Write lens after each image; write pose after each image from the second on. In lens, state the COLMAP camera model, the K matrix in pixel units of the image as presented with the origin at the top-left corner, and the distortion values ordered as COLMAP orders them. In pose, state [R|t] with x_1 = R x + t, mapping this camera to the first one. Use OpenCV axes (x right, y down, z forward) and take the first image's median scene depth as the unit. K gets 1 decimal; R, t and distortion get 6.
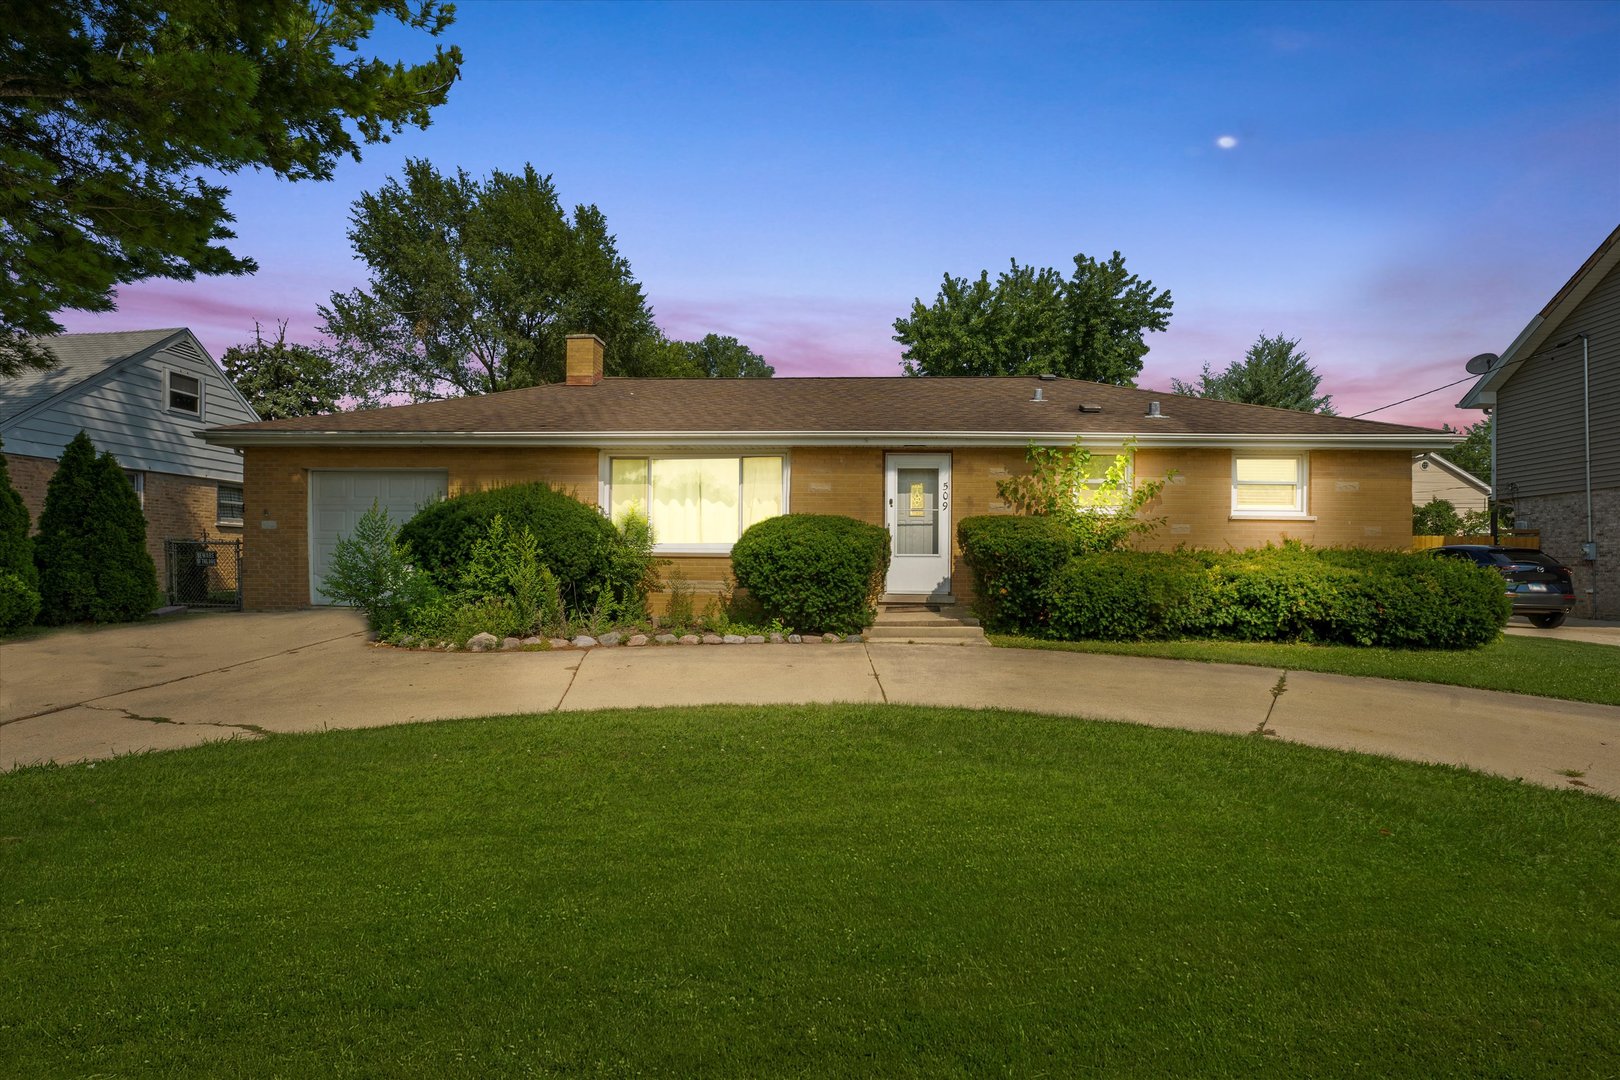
lens RADIAL K [[725.2, 0, 811.0], [0, 725.2, 570.1], [0, 0, 1]] dist [-0.030033, -0.000100]
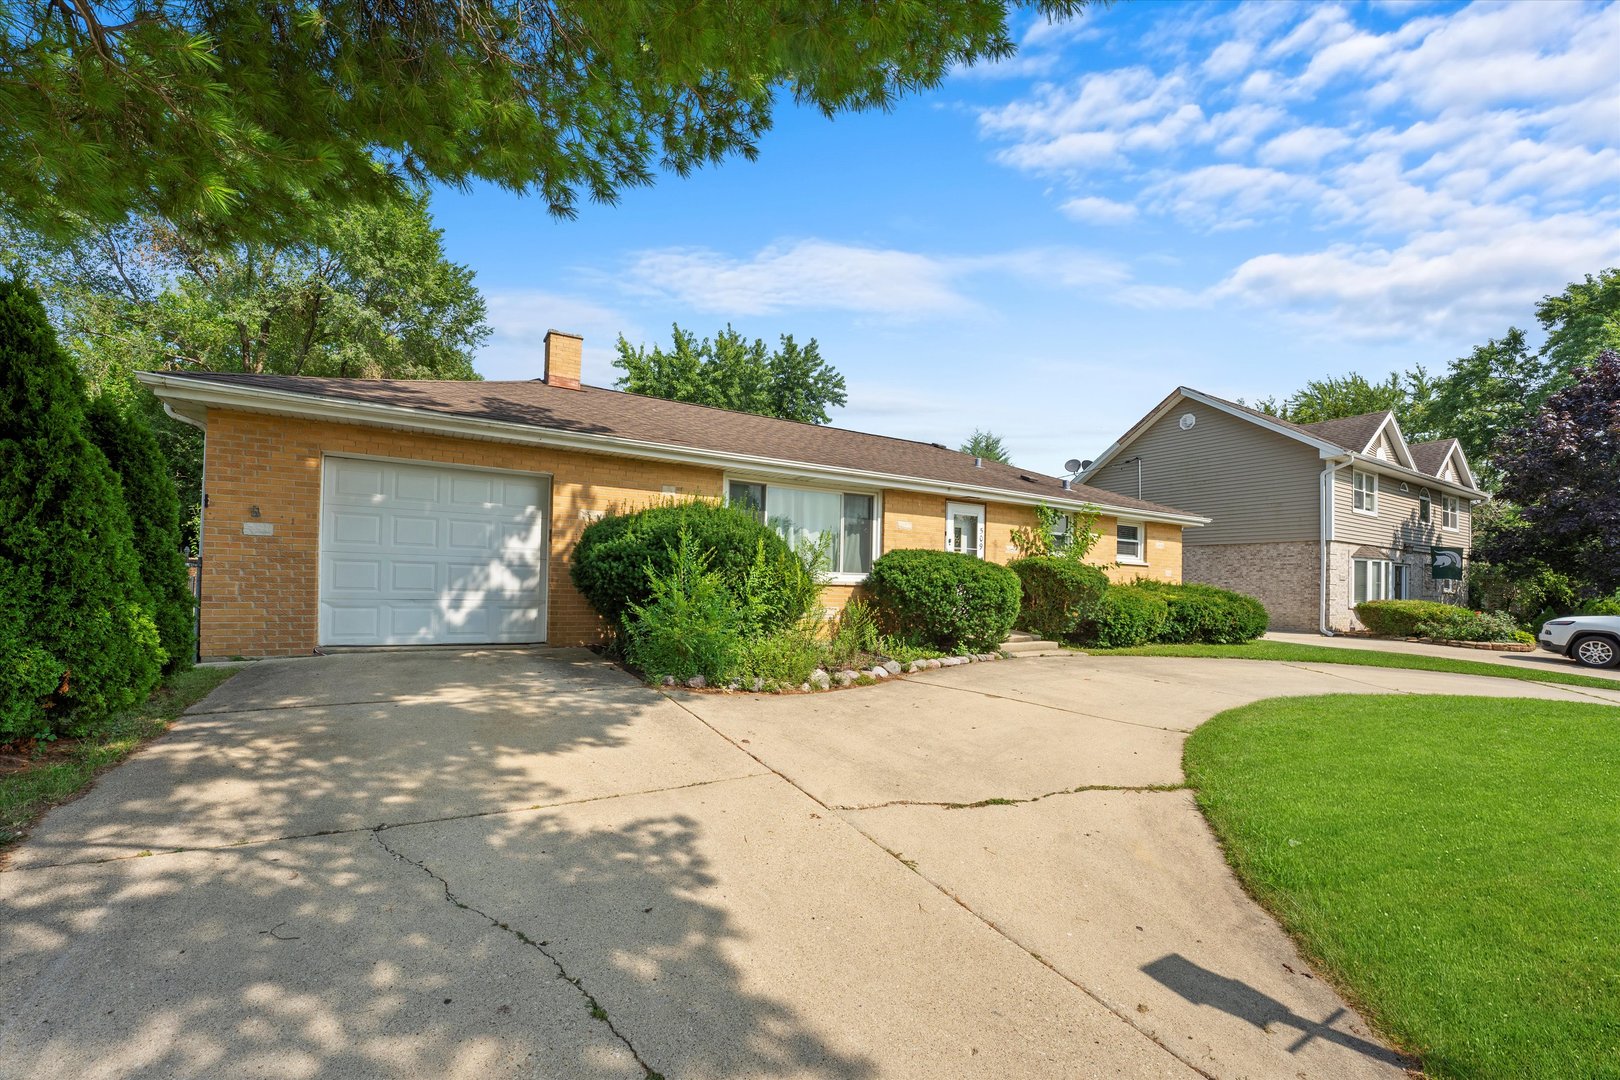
lens RADIAL K [[660.6, 0, 809.3], [0, 660.6, 546.9], [0, 0, 1]] dist [-0.026348, 0.000132]
pose [[0.824802, 0.042112, 0.563852, -0.678616], [-0.006229, 0.997839, -0.065412, -0.010312], [-0.565388, 0.050440, 0.823281, 0.211427]]
